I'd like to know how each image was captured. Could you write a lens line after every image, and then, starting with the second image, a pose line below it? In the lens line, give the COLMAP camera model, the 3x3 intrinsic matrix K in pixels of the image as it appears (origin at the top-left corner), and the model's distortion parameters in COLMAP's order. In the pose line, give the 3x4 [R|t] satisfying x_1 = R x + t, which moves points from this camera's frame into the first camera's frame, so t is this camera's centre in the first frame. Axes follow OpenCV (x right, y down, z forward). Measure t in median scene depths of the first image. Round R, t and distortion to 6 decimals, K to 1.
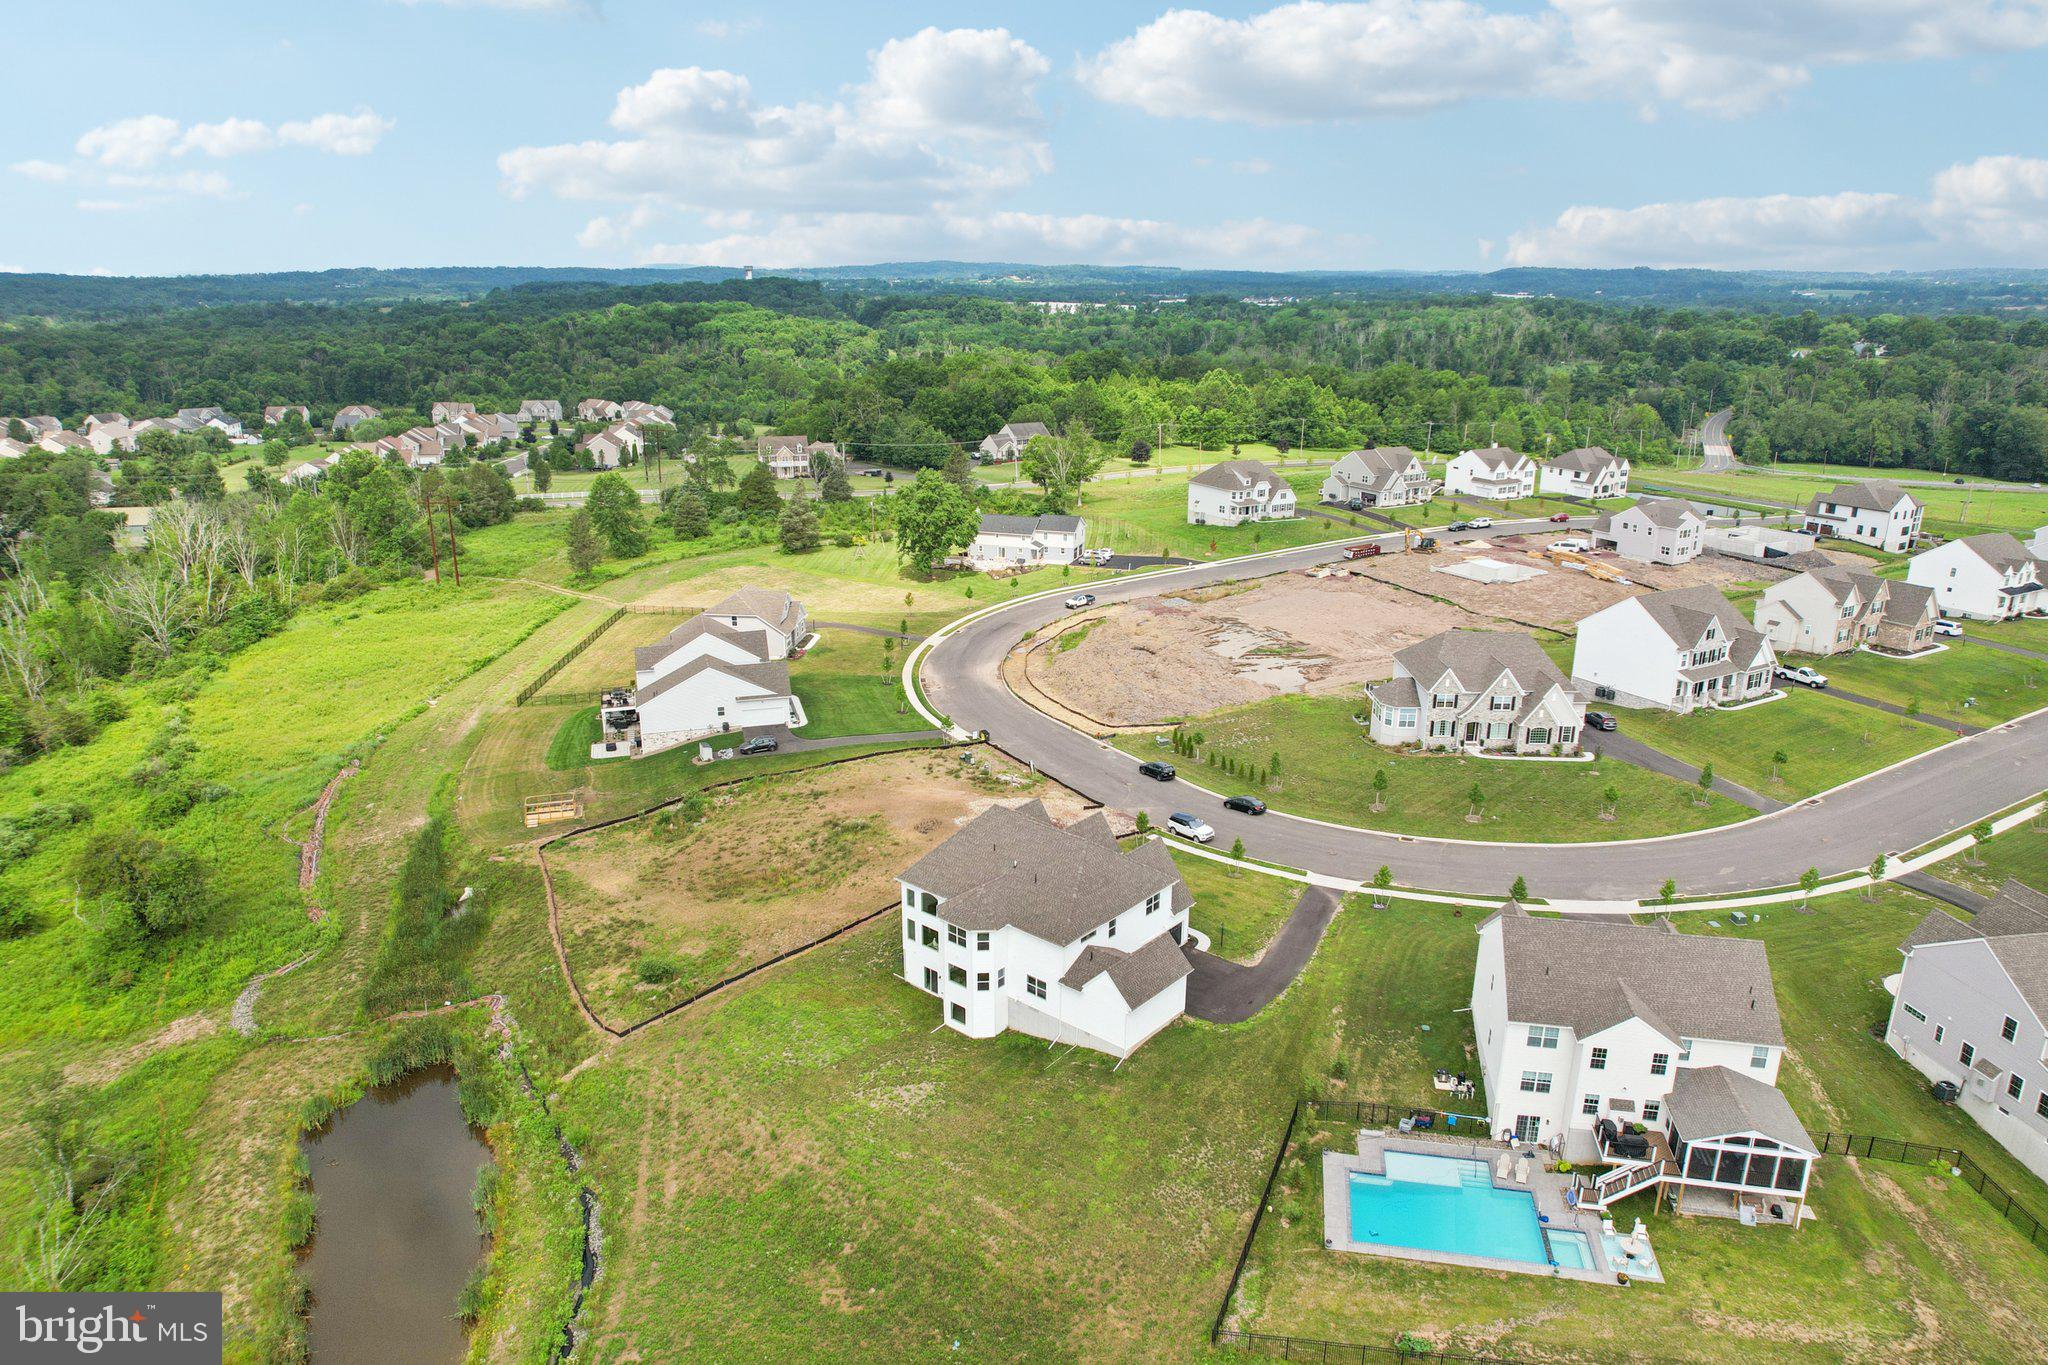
lens RADIAL K [[1325.6, 0, 1024.0], [0, 1325.6, 682.5], [0, 0, 1]] dist [-0.091584, 0.079121]
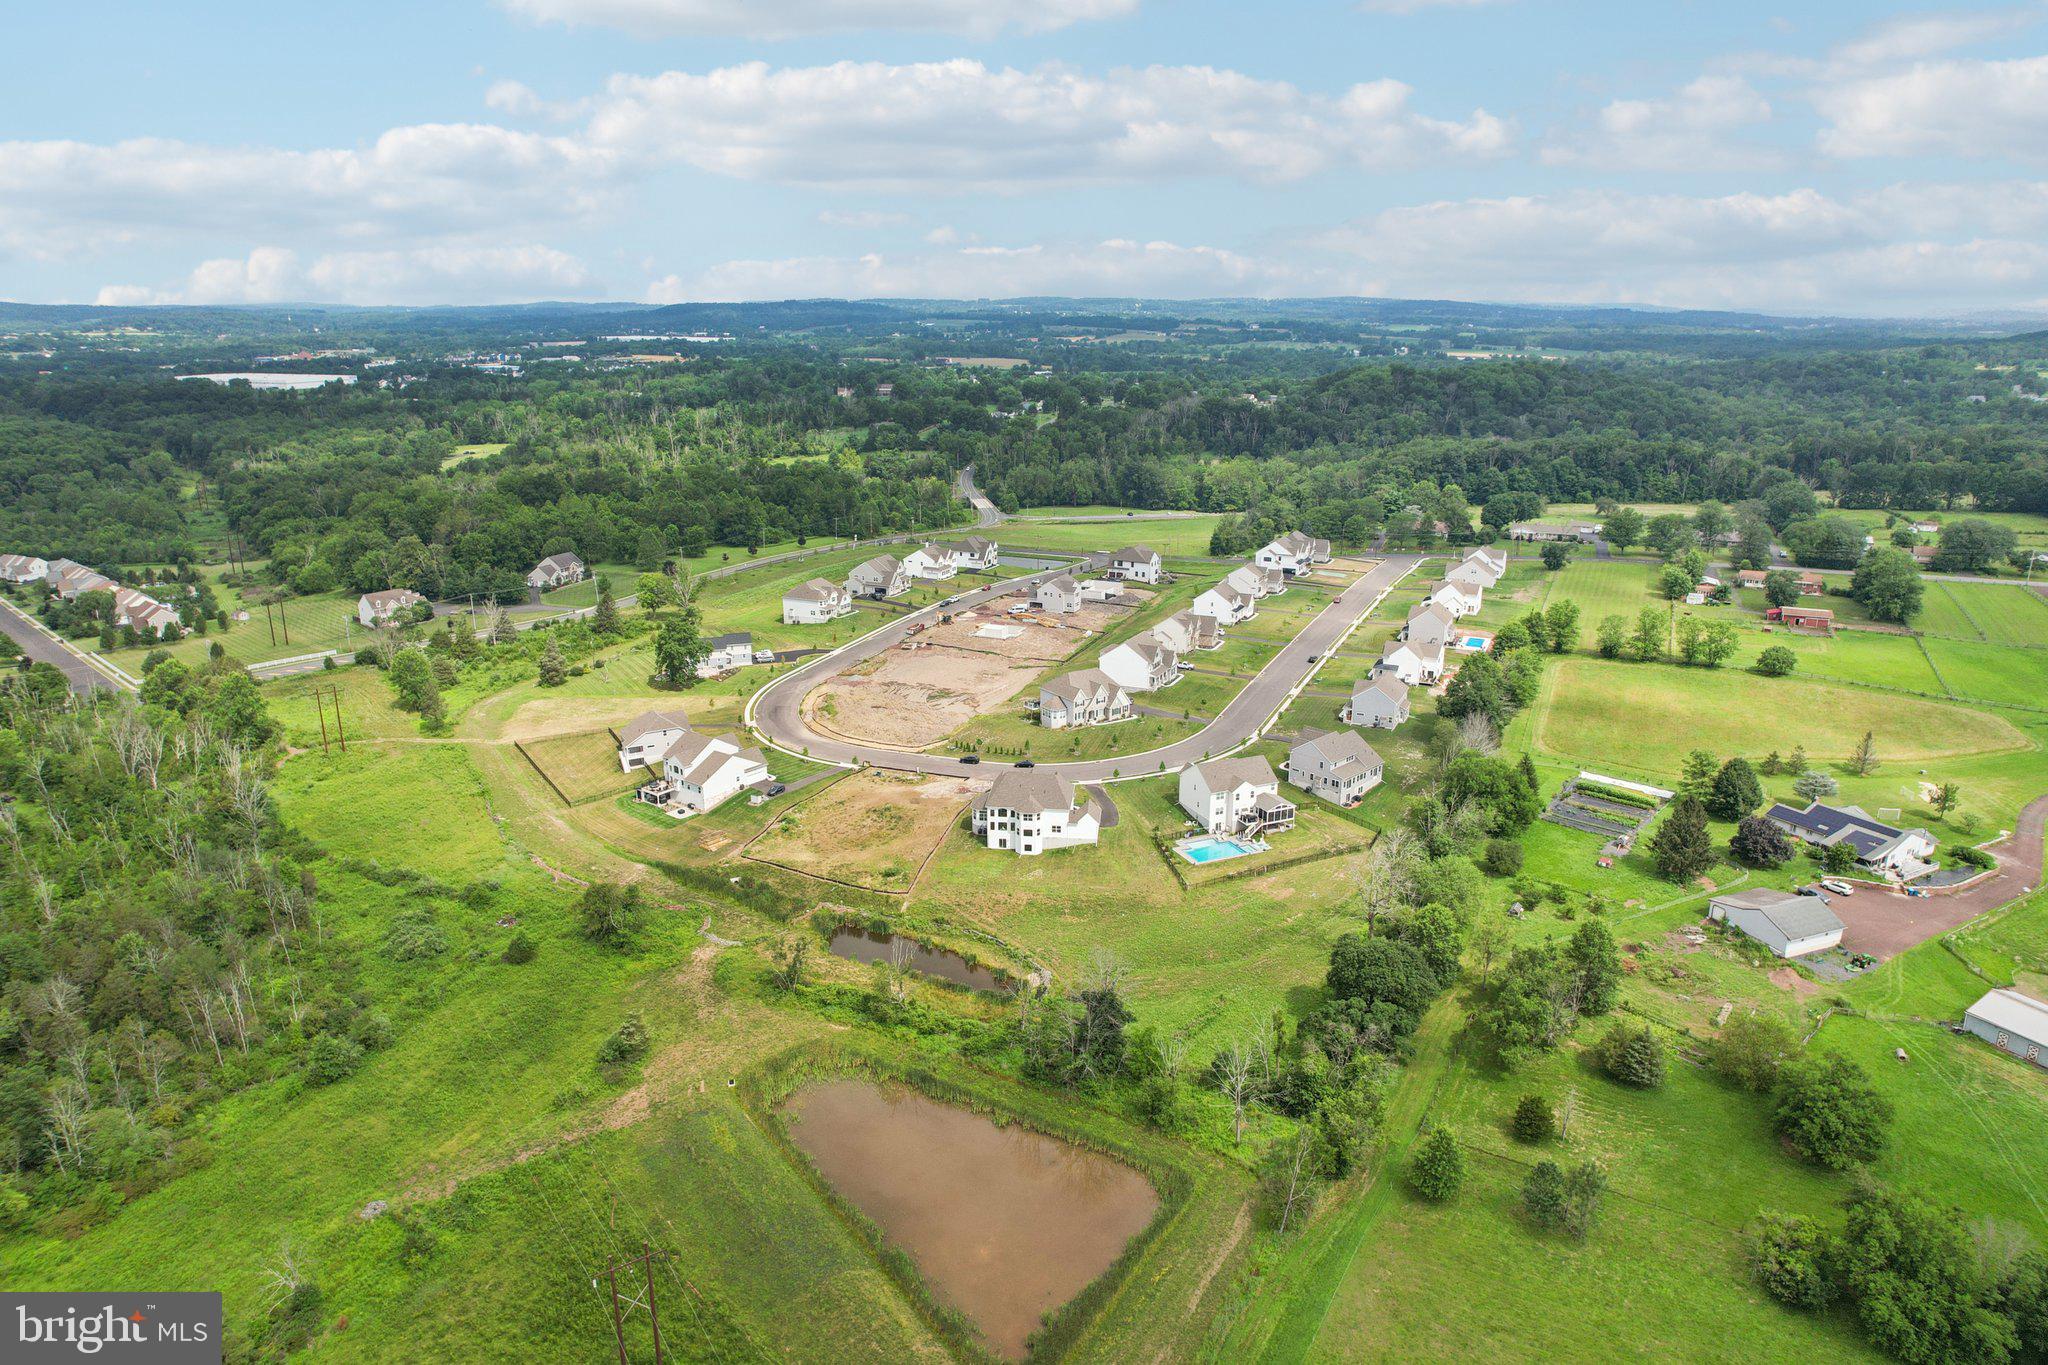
lens RADIAL K [[1295.4, 0, 1024.0], [0, 1295.4, 682.5], [0, 0, 1]] dist [-0.033571, -0.004106]
pose [[0.820969, -0.165539, 0.546449, -0.861188], [0.174281, 0.984028, 0.036263, -0.105728], [-0.543724, 0.065465, 0.836707, -0.730006]]
